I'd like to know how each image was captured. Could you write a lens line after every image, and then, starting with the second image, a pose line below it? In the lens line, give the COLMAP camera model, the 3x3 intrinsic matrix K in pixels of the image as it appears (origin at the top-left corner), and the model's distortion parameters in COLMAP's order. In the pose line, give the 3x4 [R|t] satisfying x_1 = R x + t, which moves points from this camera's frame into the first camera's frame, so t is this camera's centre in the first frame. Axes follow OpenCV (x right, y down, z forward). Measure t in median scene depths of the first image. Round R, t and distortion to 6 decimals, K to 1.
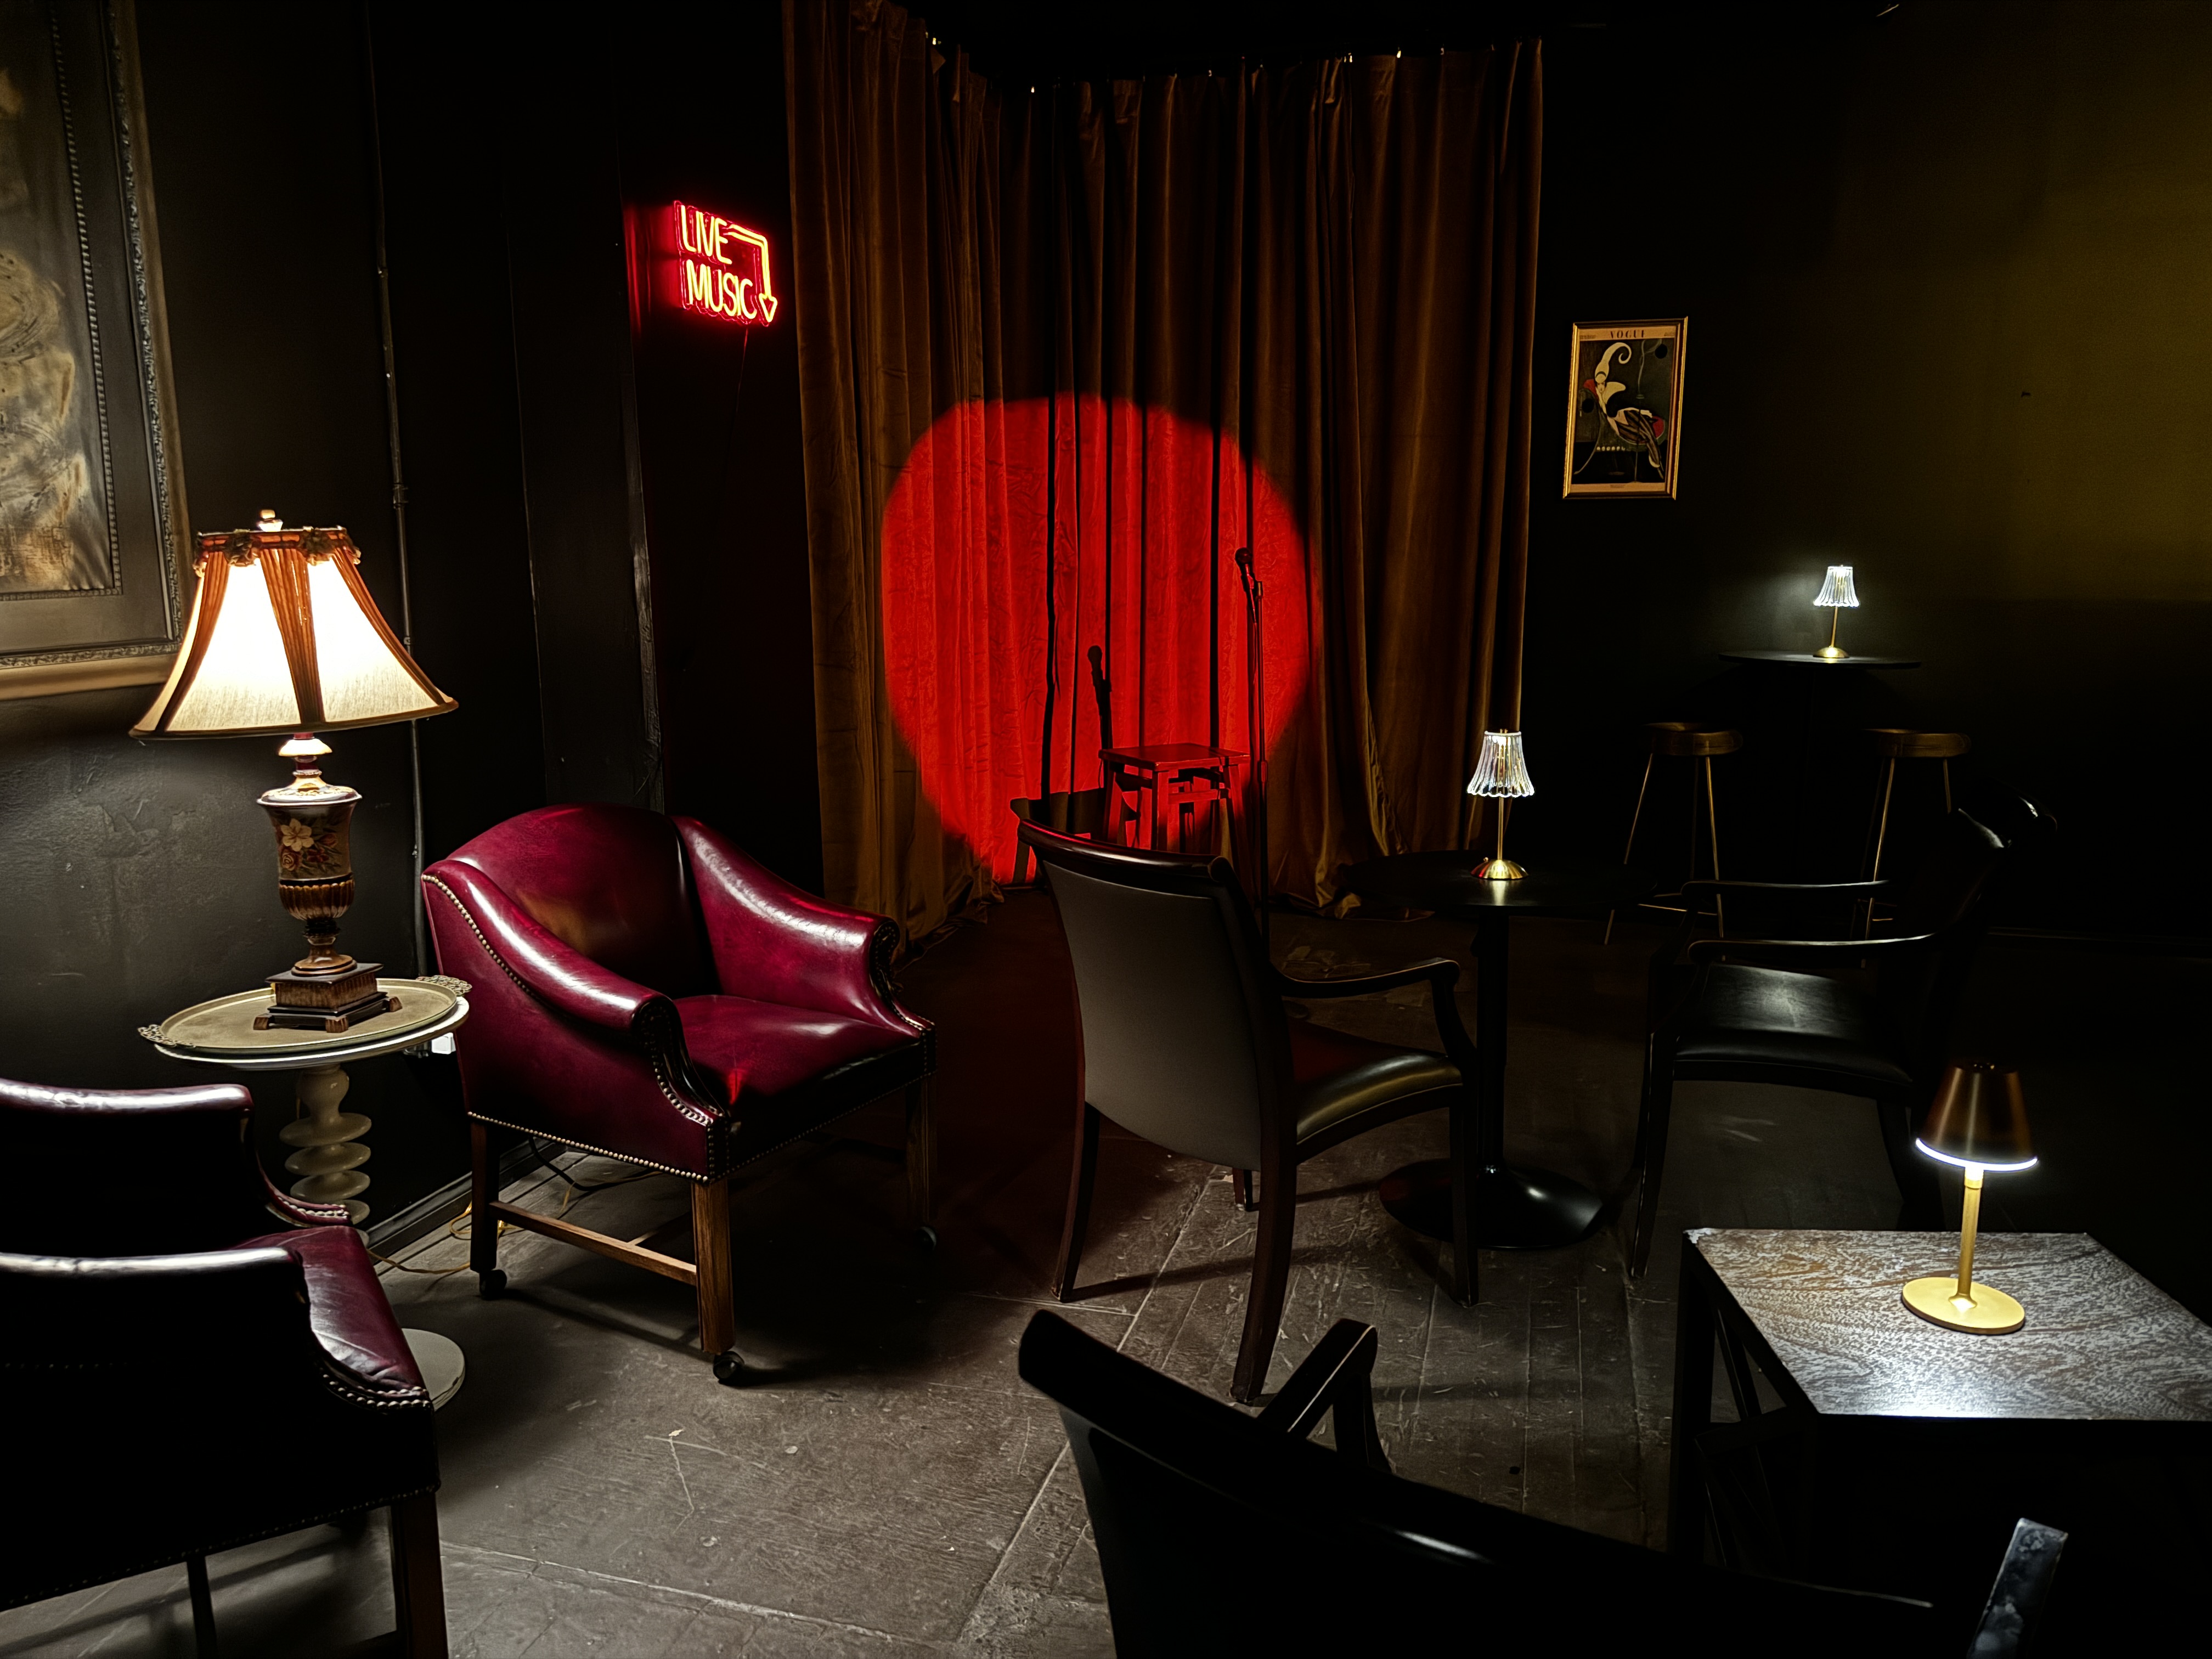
lens RADIAL K [[1527.9, 0, 1106.0], [0, 1527.9, 829.5], [0, 0, 1]] dist [0.042788, -0.075864]
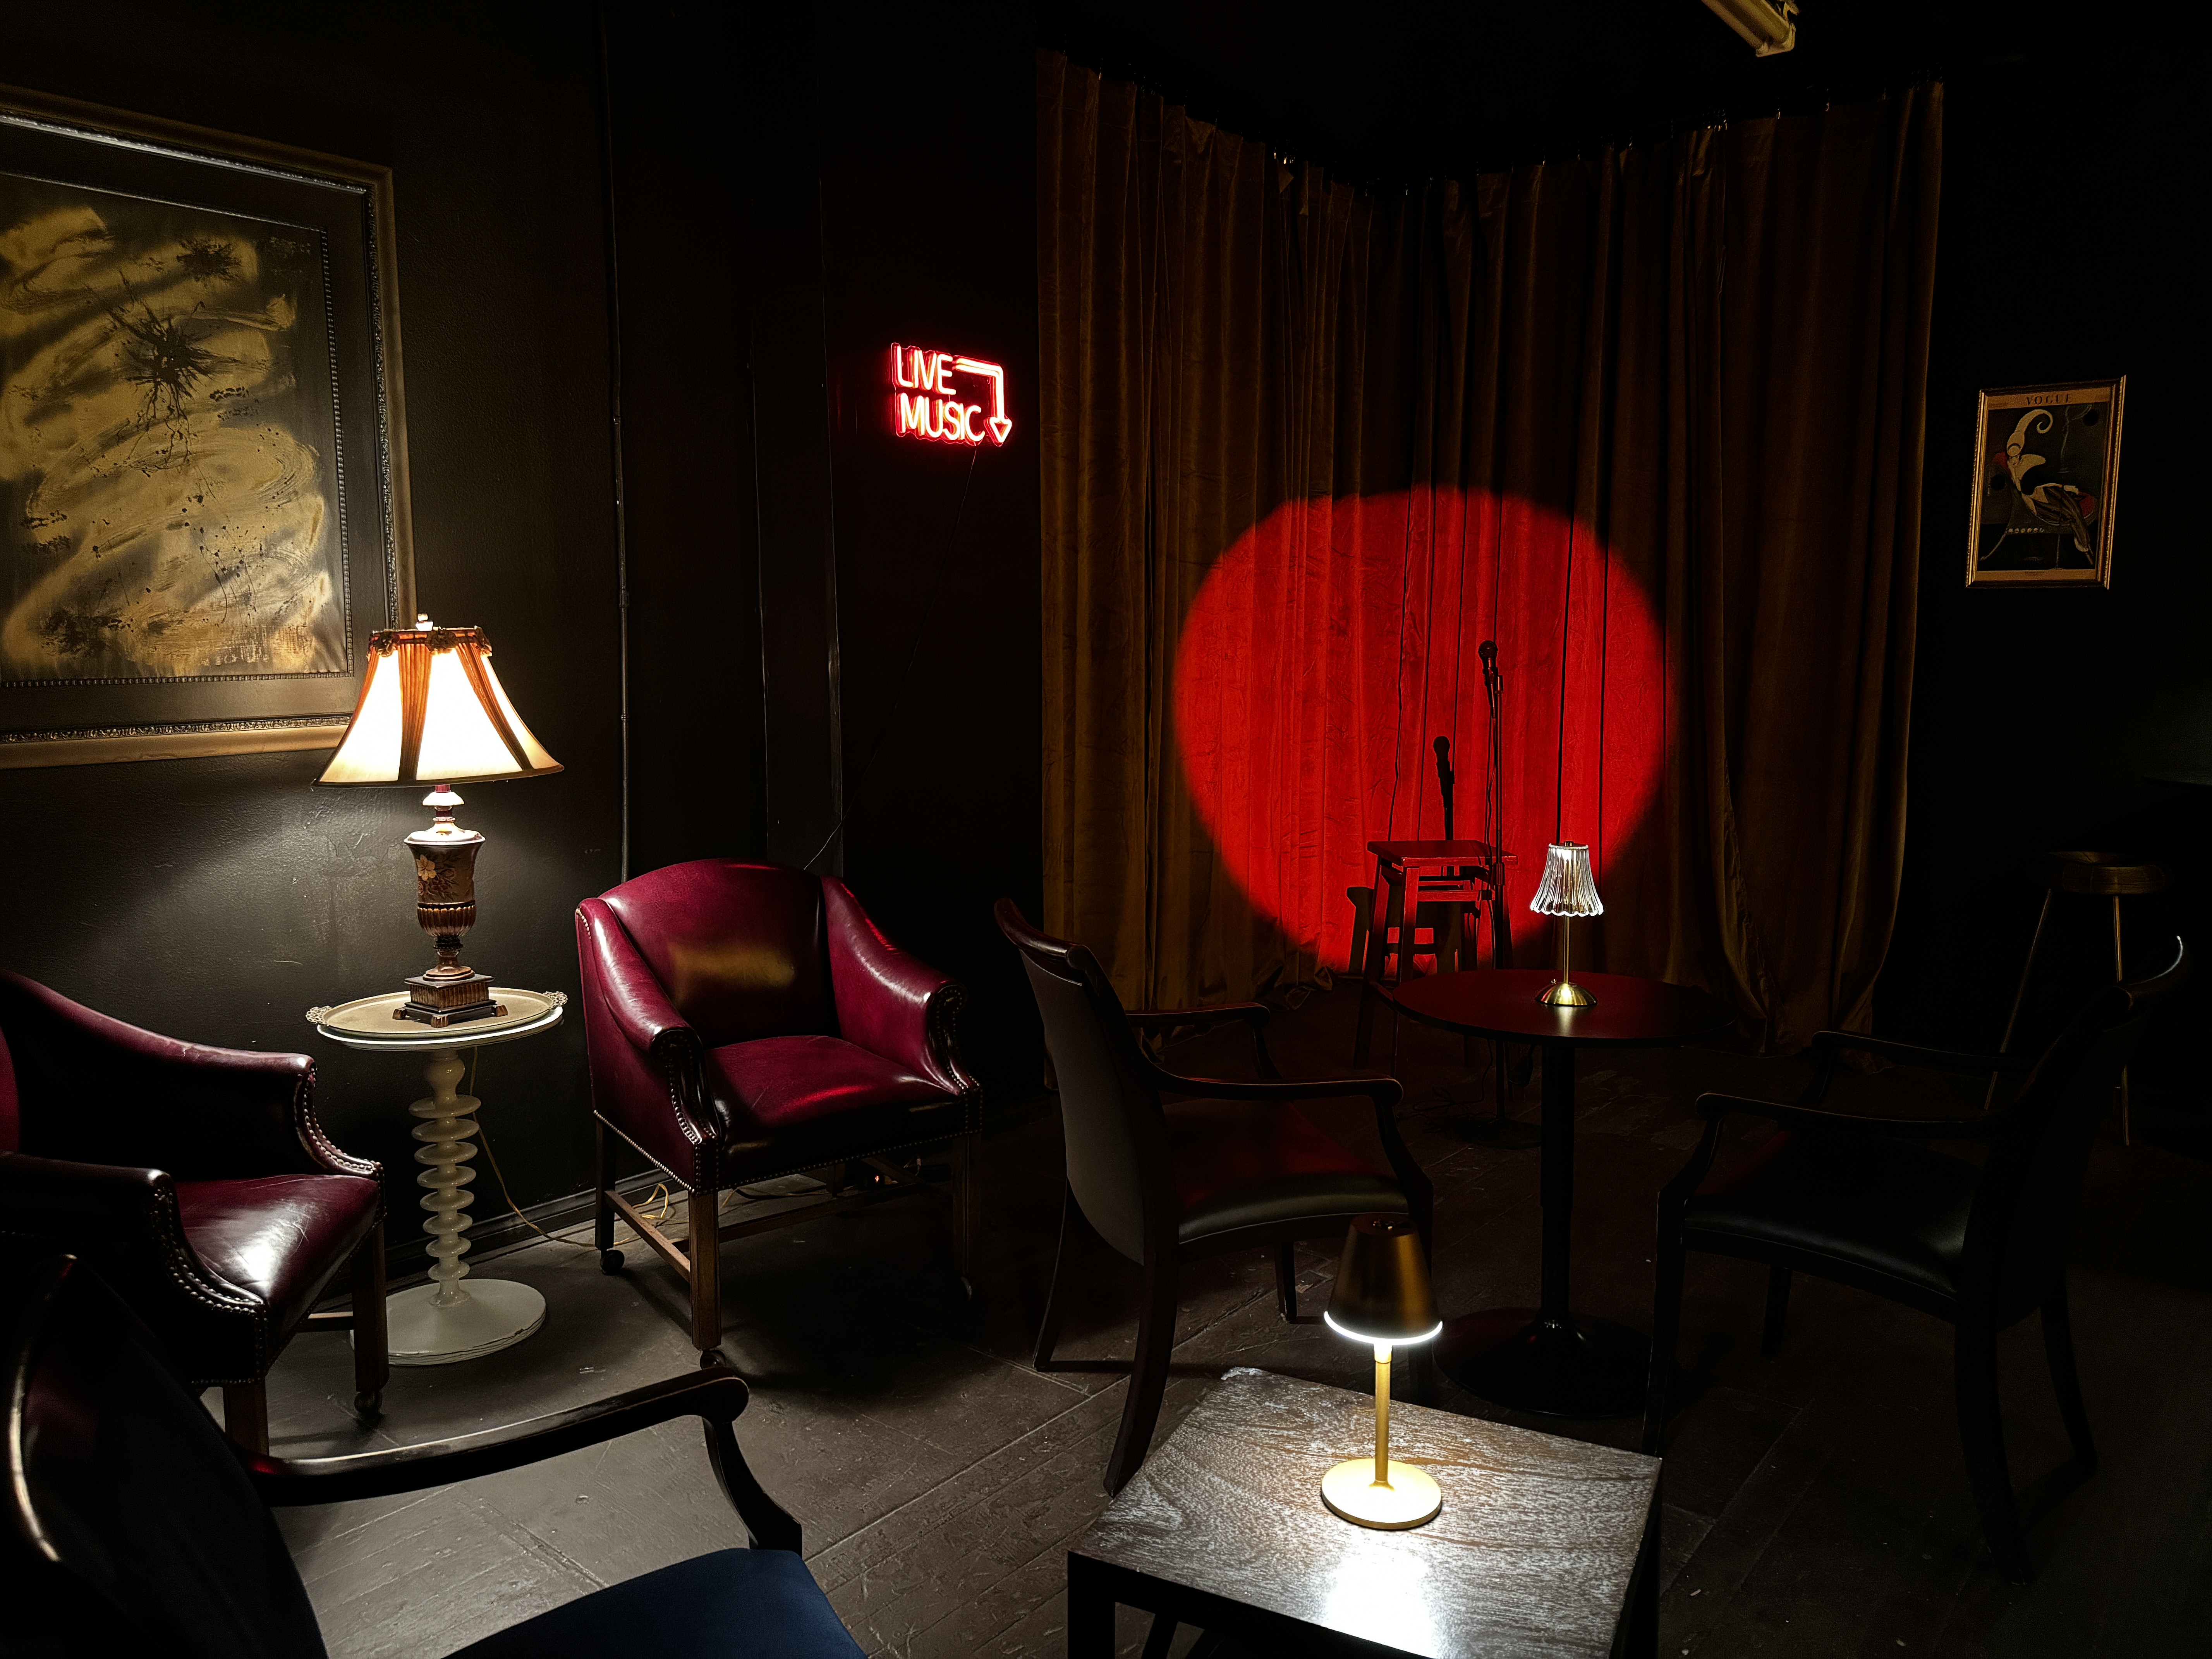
lens RADIAL K [[1541.5, 0, 1119.1], [0, 1541.5, 802.3], [0, 0, 1]] dist [0.058157, -0.074822]
pose [[0.920128, 0.049989, -0.388414, 0.320700], [-0.076713, 0.995612, -0.053591, -0.016373], [0.384030, 0.079107, 0.919925, 0.021129]]
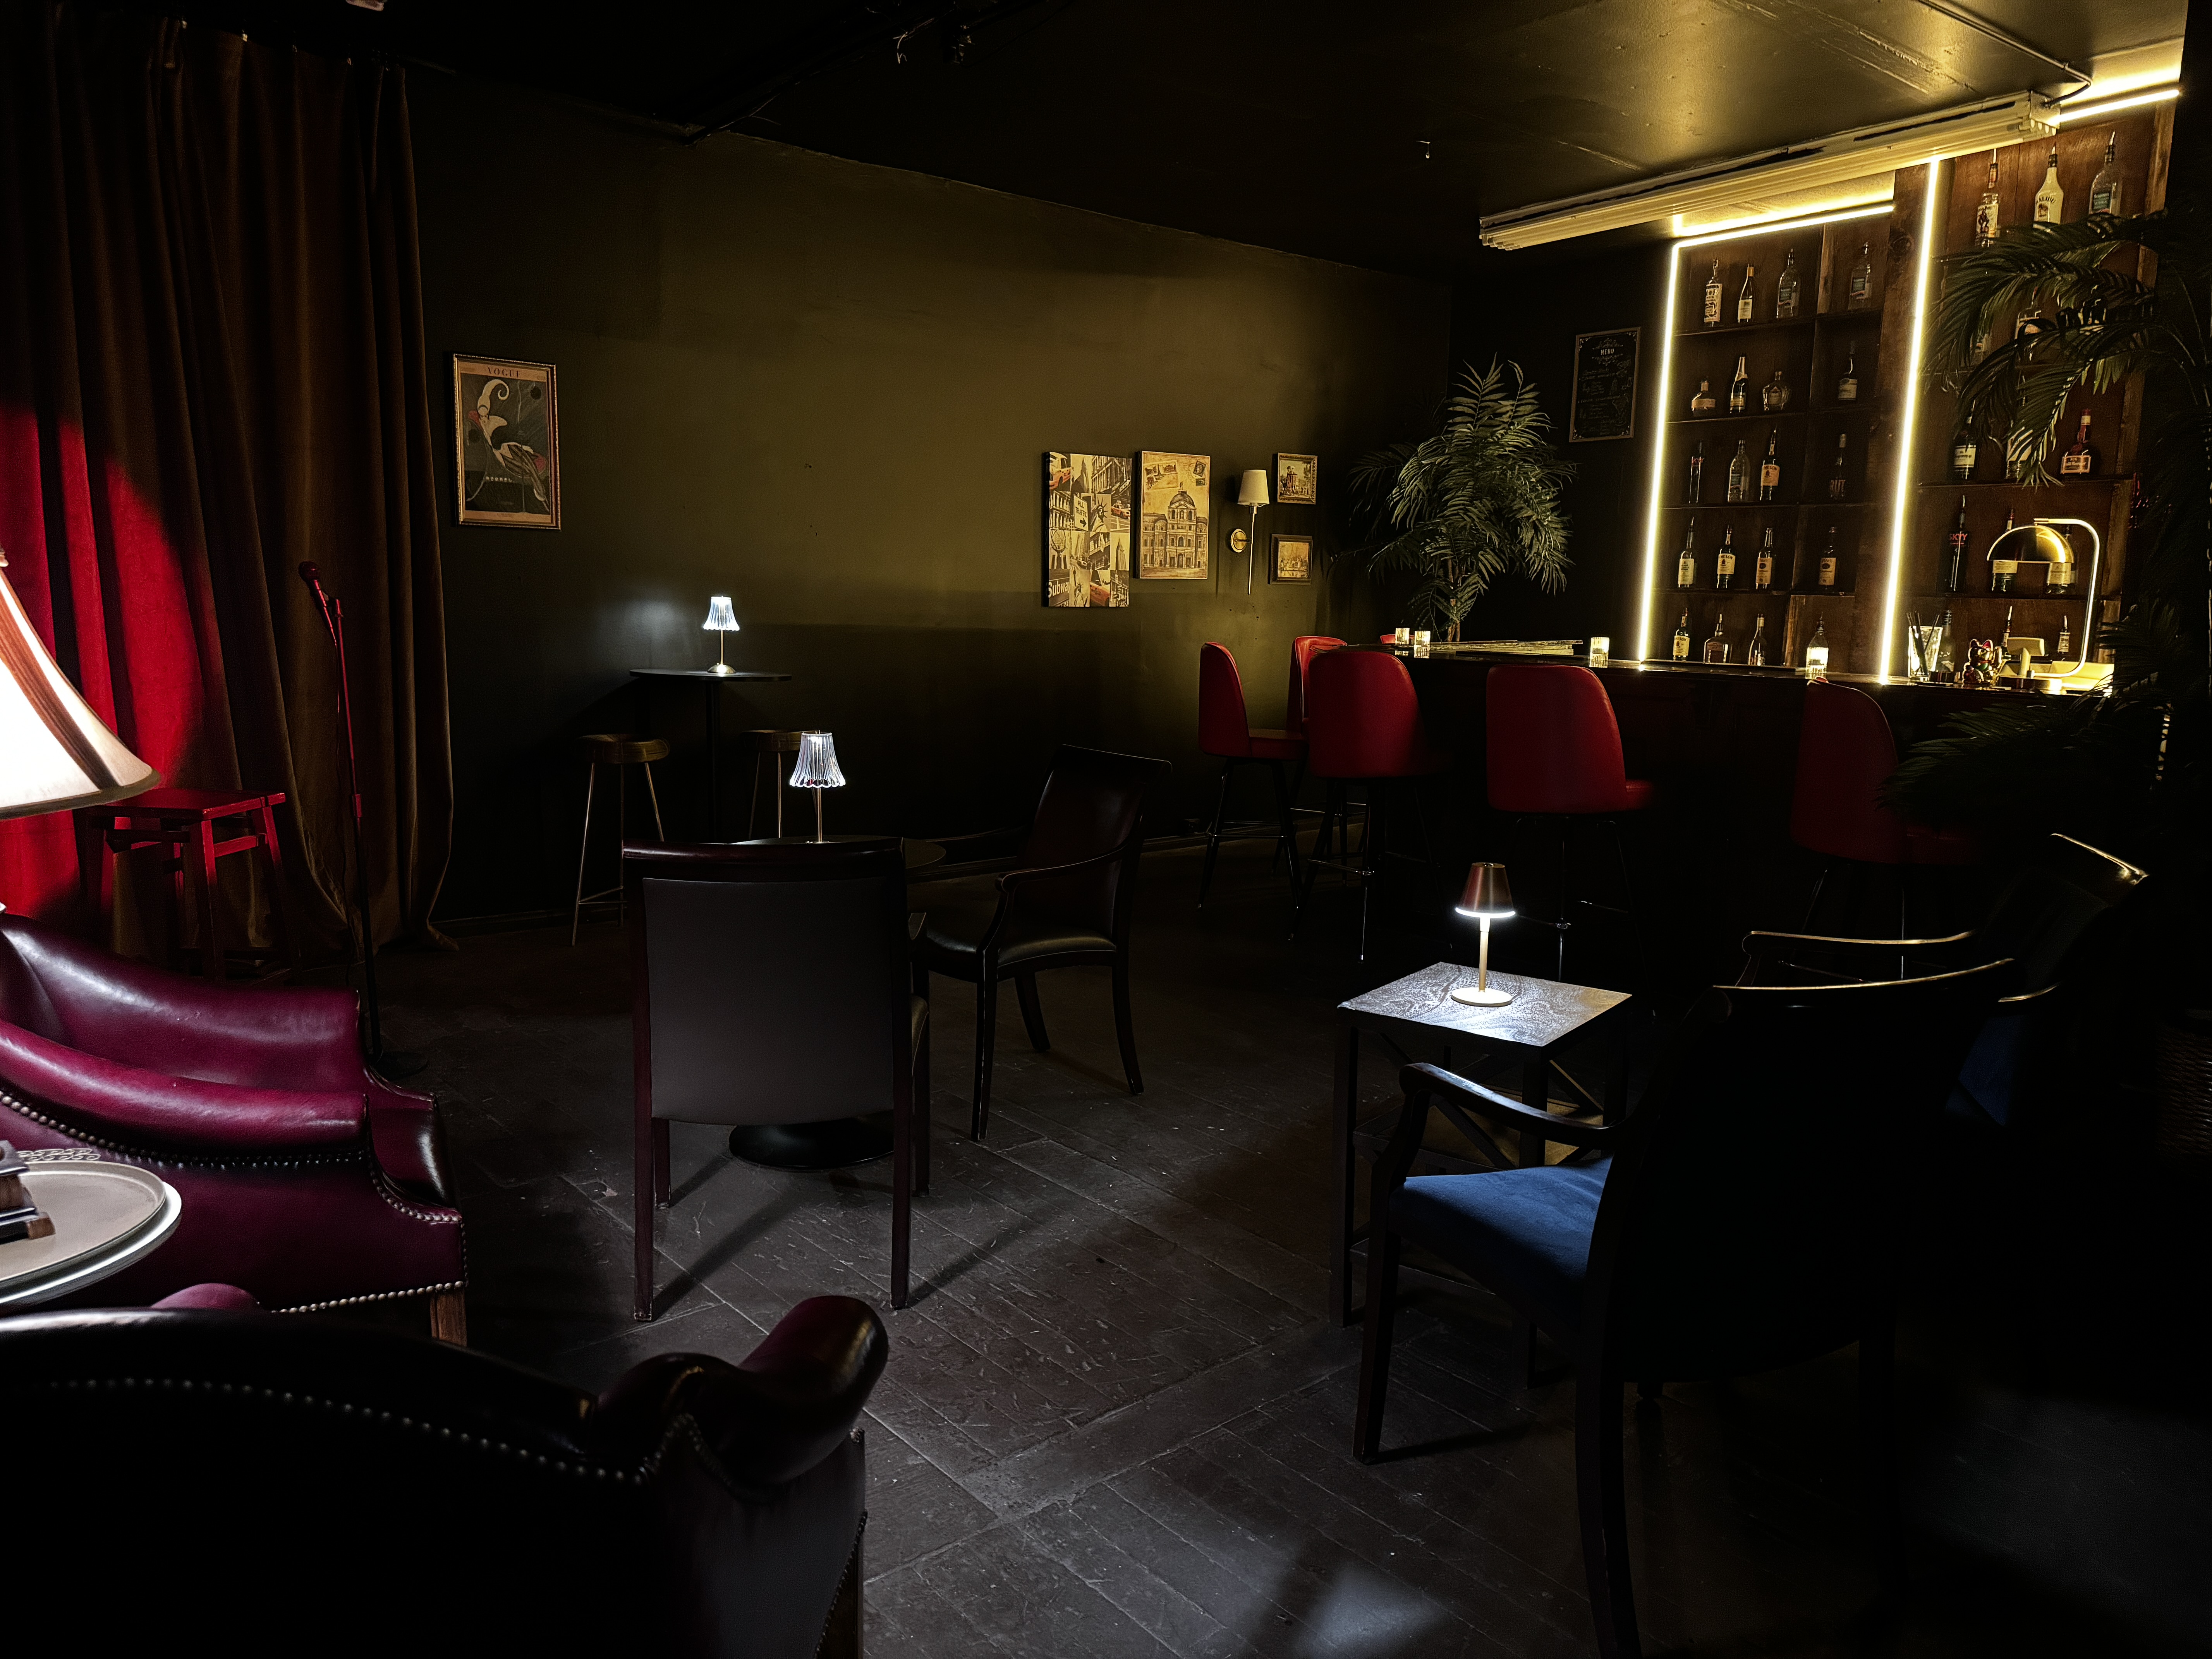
lens RADIAL K [[1541.5, 0, 1119.1], [0, 1541.5, 802.3], [0, 0, 1]] dist [0.058157, -0.074822]
pose [[0.546633, -0.095475, 0.831912, -0.528199], [0.124427, 0.991711, 0.032056, -0.017354], [-0.828076, 0.085989, 0.553981, 0.126877]]
